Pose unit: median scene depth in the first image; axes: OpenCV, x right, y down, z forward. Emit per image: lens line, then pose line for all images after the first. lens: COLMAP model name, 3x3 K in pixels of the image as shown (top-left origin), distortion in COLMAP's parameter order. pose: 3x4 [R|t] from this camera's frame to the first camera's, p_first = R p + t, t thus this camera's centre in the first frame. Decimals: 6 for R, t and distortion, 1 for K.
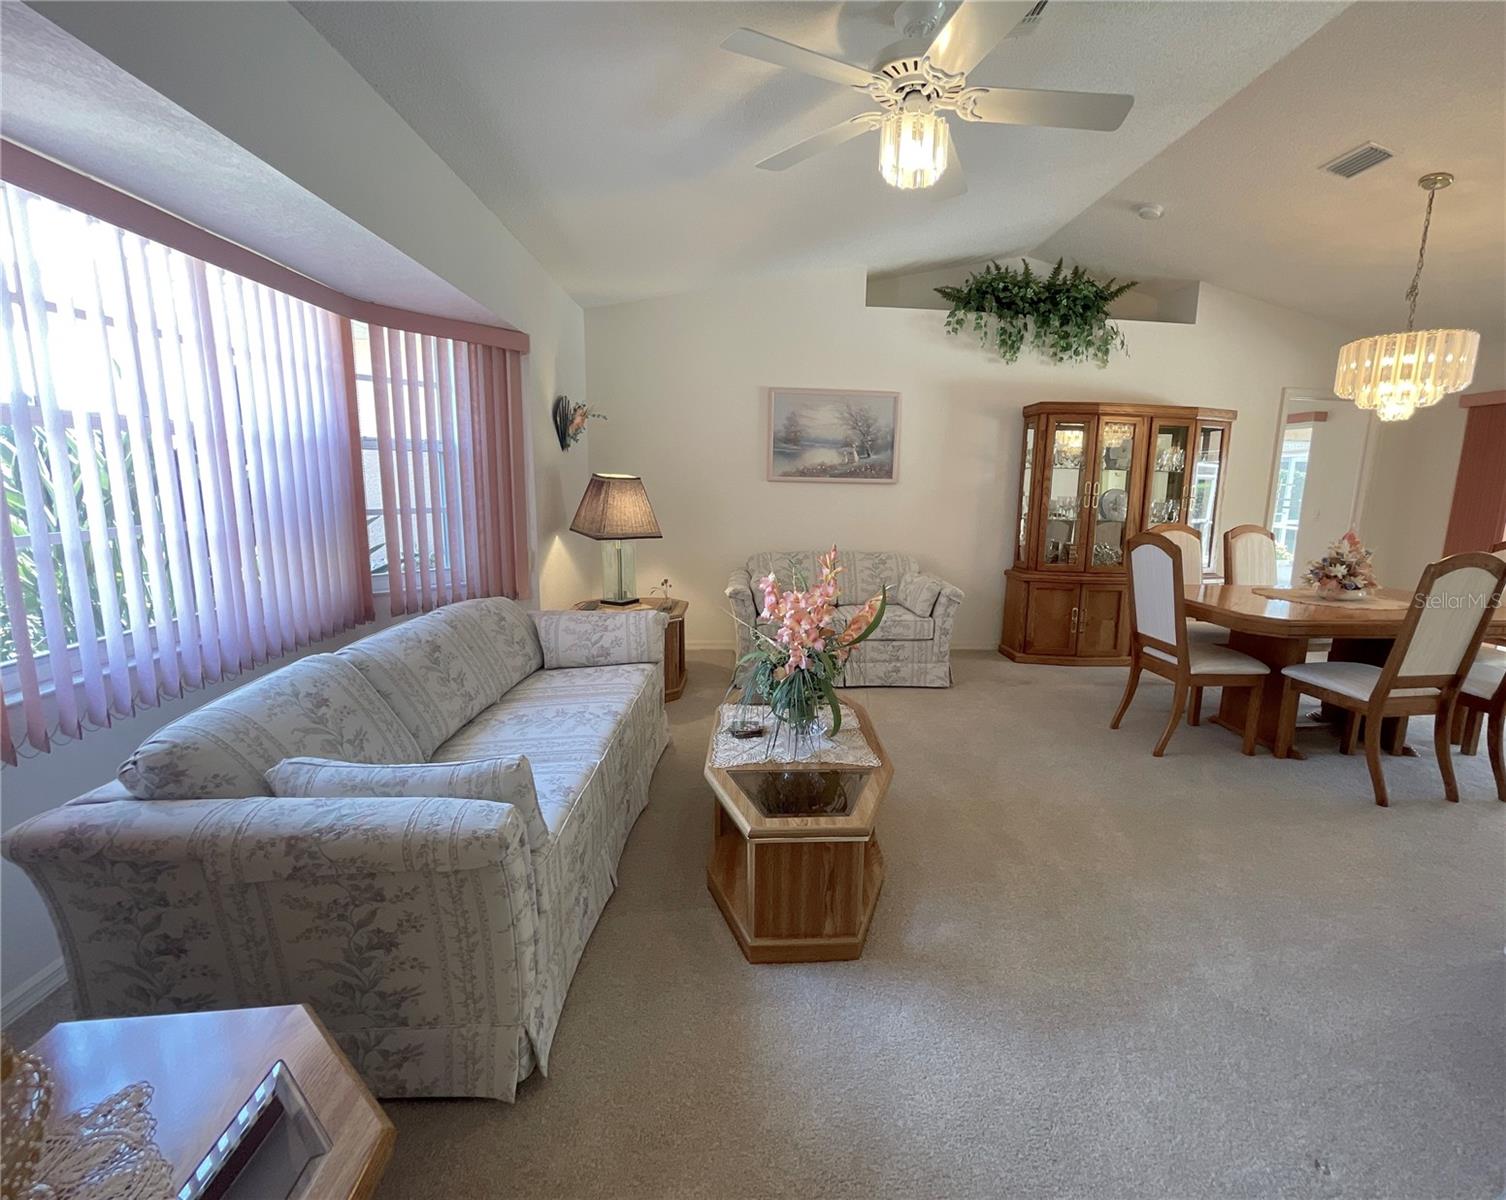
lens RADIAL K [[683.2, 0, 803.8], [0, 683.2, 588.3], [0, 0, 1]] dist [-0.003457, 0.000620]
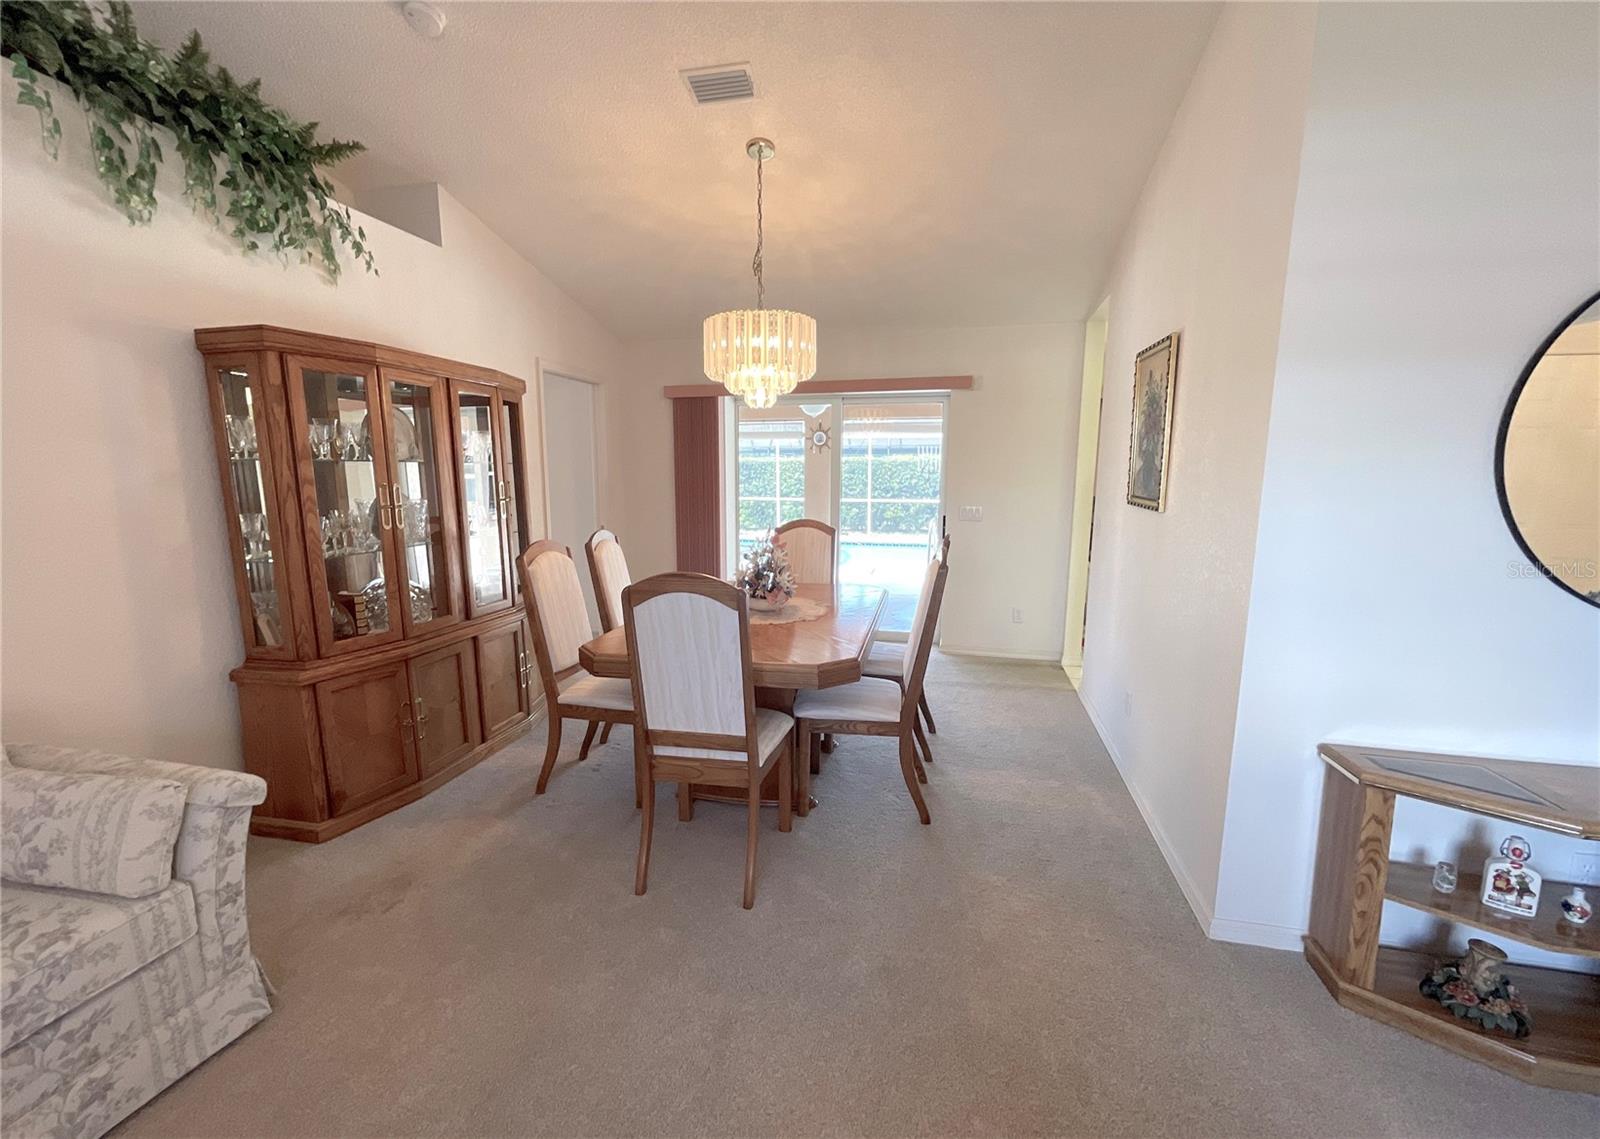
lens RADIAL K [[682.2, 0, 796.7], [0, 682.2, 582.1], [0, 0, 1]] dist [0.000107, -0.000051]
pose [[0.314124, -0.180908, 0.931986, -0.025788], [0.156056, 0.978163, 0.137273, -0.144263], [-0.936468, 0.102322, 0.335496, 0.711607]]
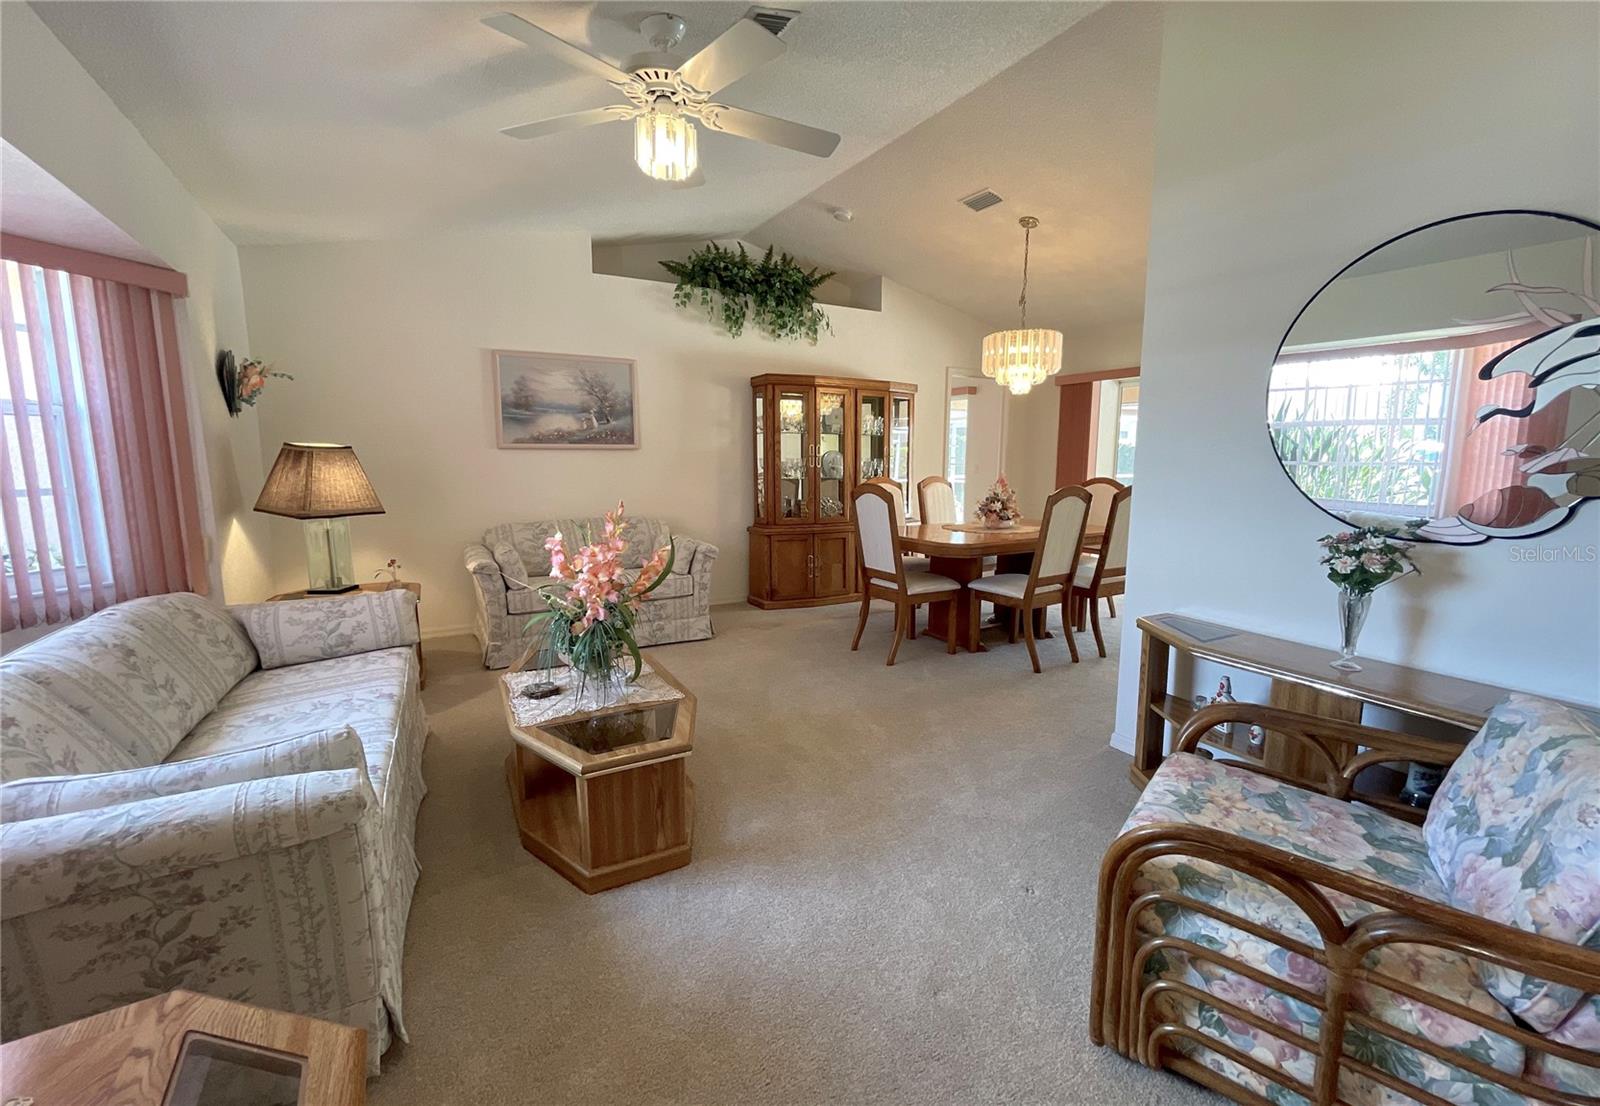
lens RADIAL K [[697.0, 0, 836.2], [0, 697.0, 551.4], [0, 0, 1]] dist [0.000475, 0.000065]
pose [[0.898818, -0.081900, 0.430603, -0.089825], [0.087216, 0.996162, 0.007418, 0.024781], [-0.429558, 0.030887, 0.902511, -0.090112]]
